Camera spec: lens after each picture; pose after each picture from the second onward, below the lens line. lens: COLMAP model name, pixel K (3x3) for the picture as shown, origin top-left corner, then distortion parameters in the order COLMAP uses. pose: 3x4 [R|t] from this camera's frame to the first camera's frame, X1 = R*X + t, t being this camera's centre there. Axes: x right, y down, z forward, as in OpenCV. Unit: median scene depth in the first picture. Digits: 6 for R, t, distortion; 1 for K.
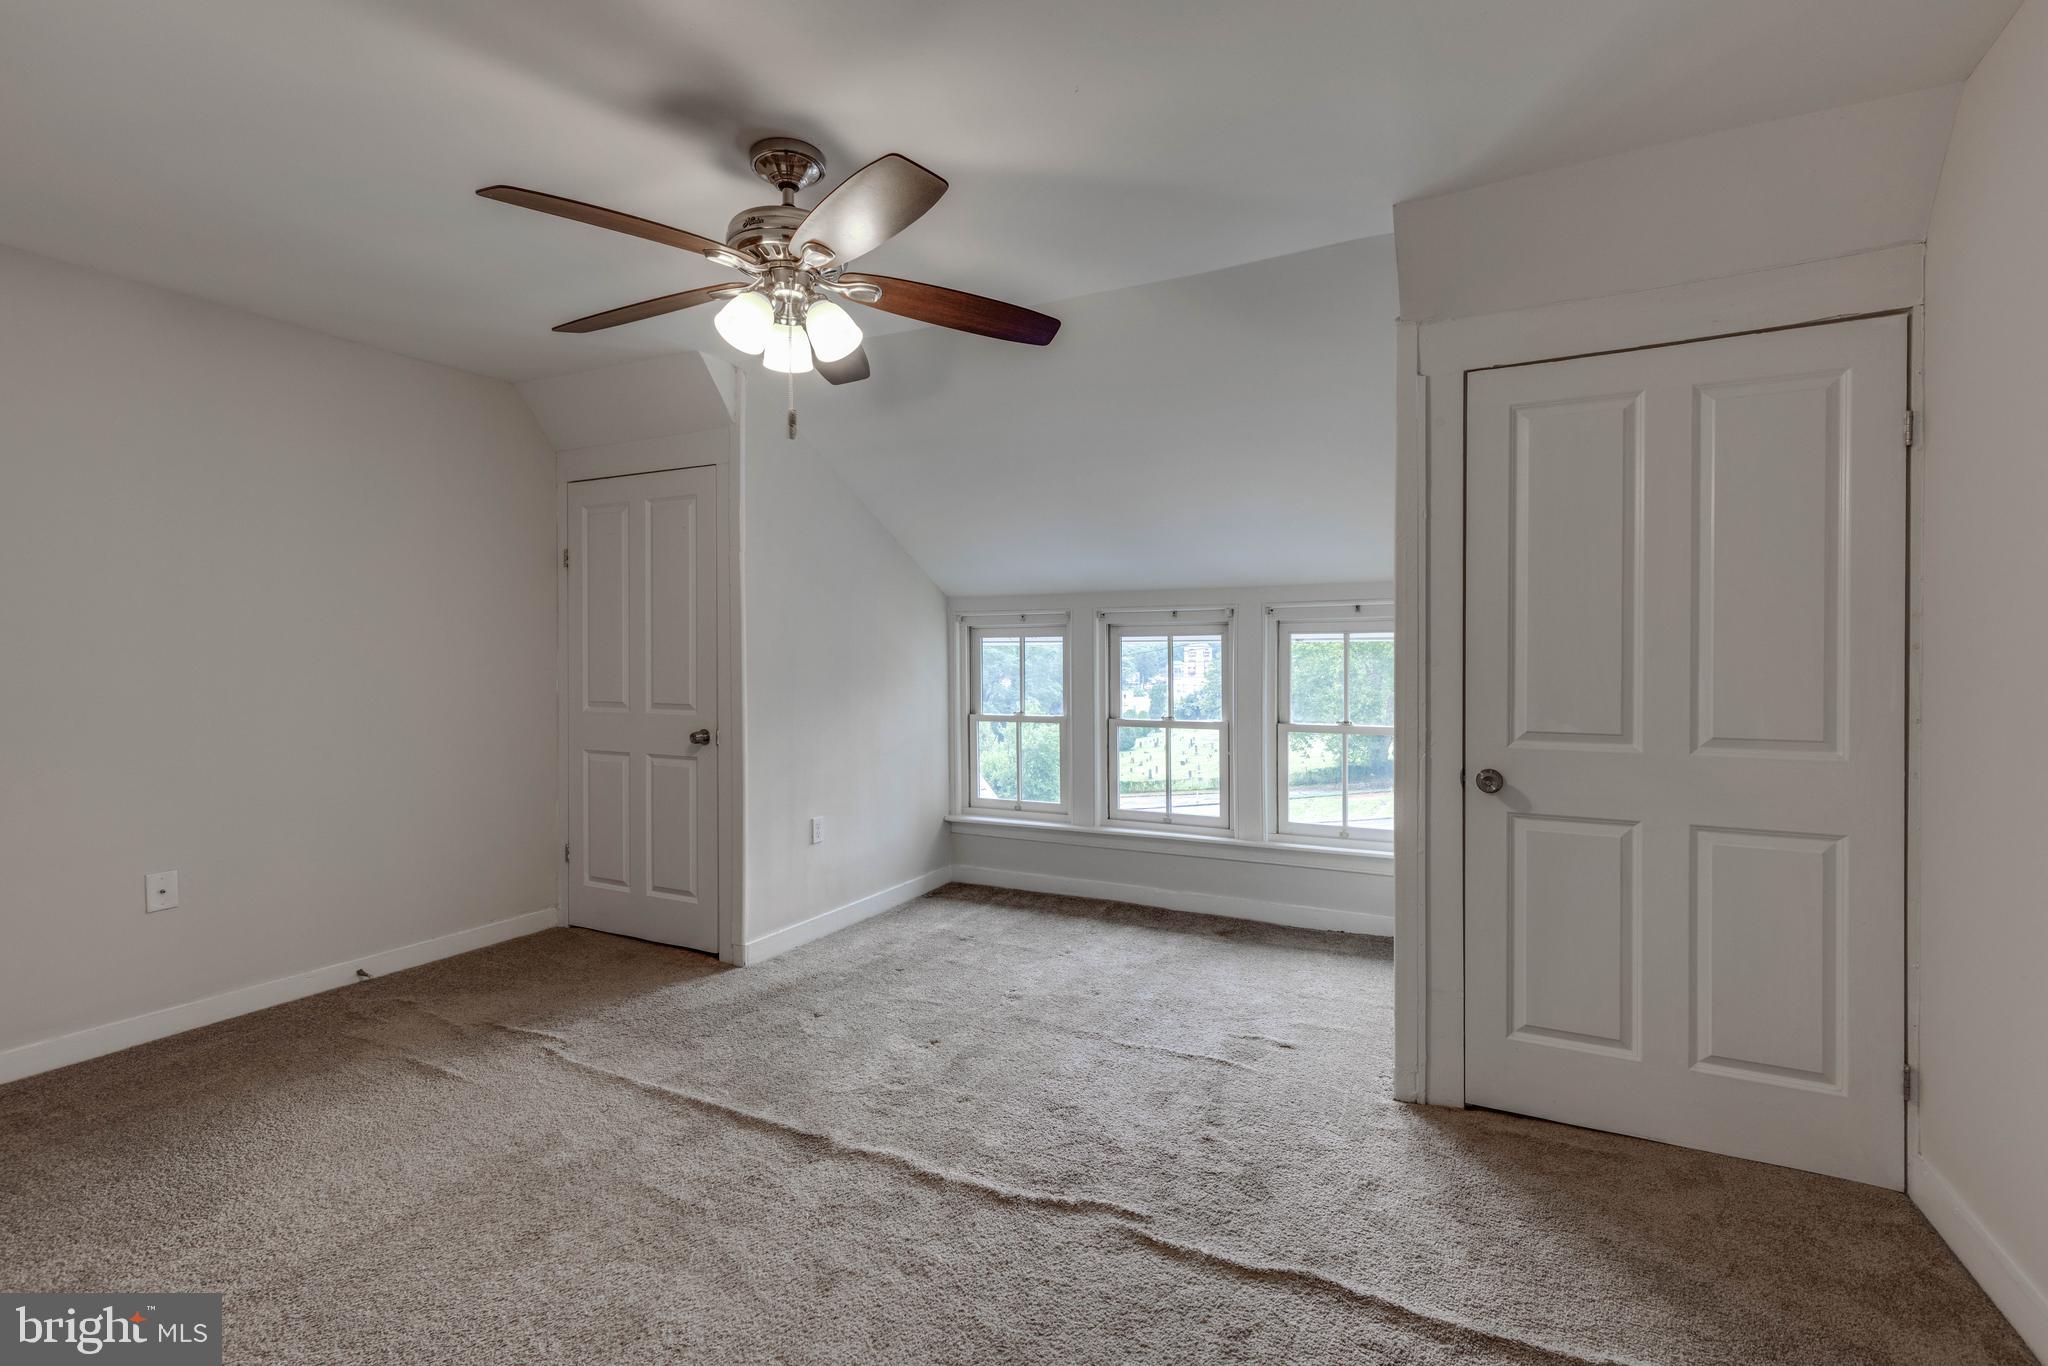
lens RADIAL K [[947.9, 0, 1025.3], [0, 947.9, 678.8], [0, 0, 1]] dist [0.005286, -0.000206]
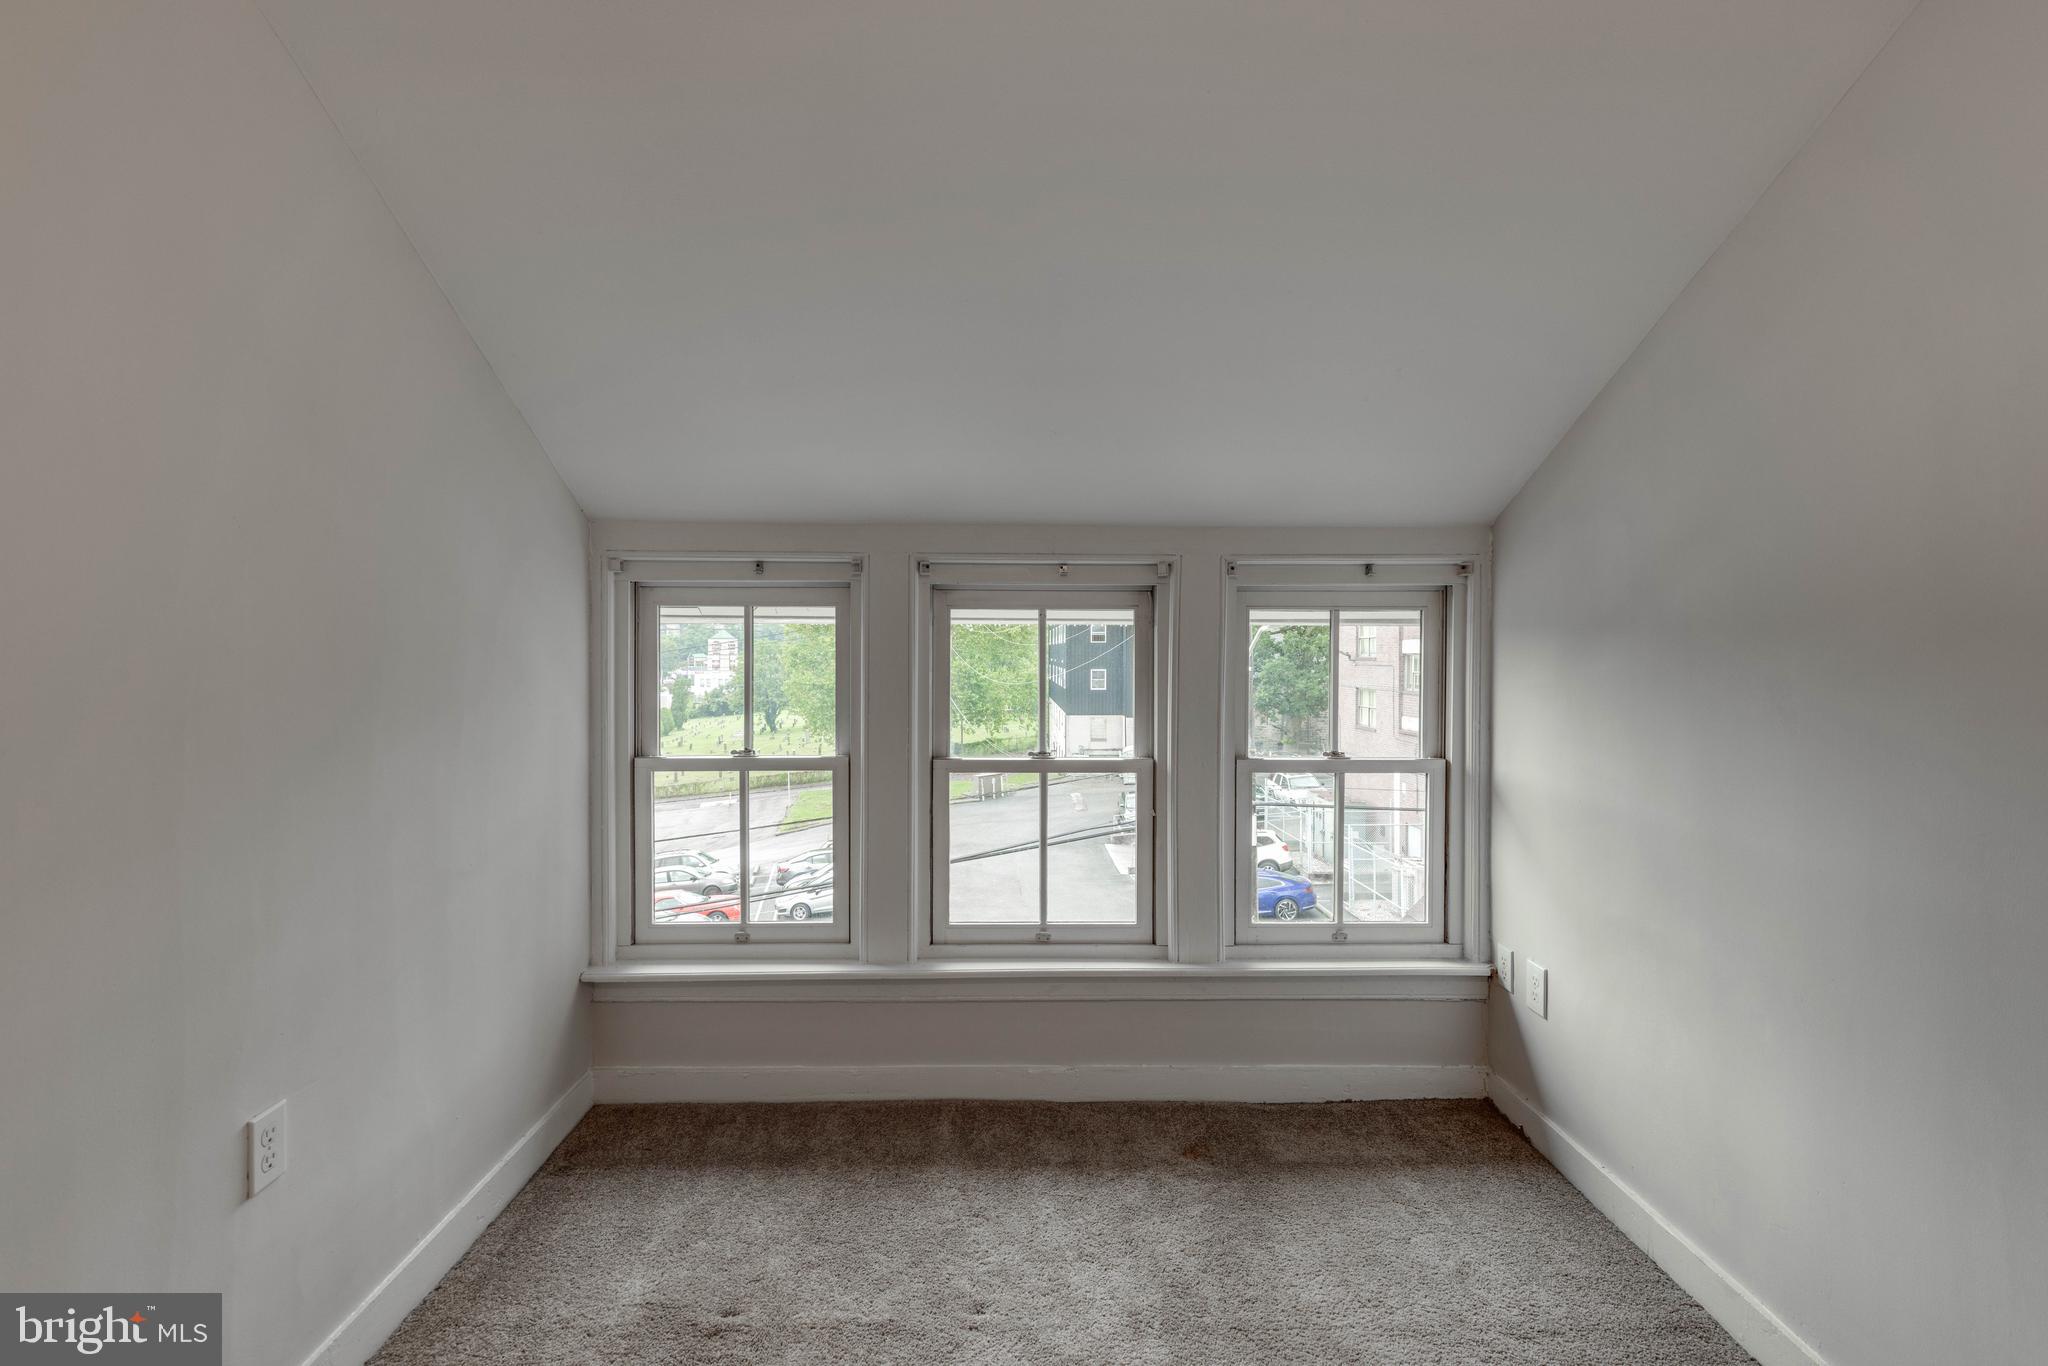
lens RADIAL K [[947.9, 0, 1018.4], [0, 947.9, 663.7], [0, 0, 1]] dist [0.005286, -0.000206]
pose [[0.881421, -0.000713, 0.472330, -0.122920], [0.004682, 0.999963, -0.007226, -0.008638], [-0.472307, 0.008581, 0.881392, 0.491855]]
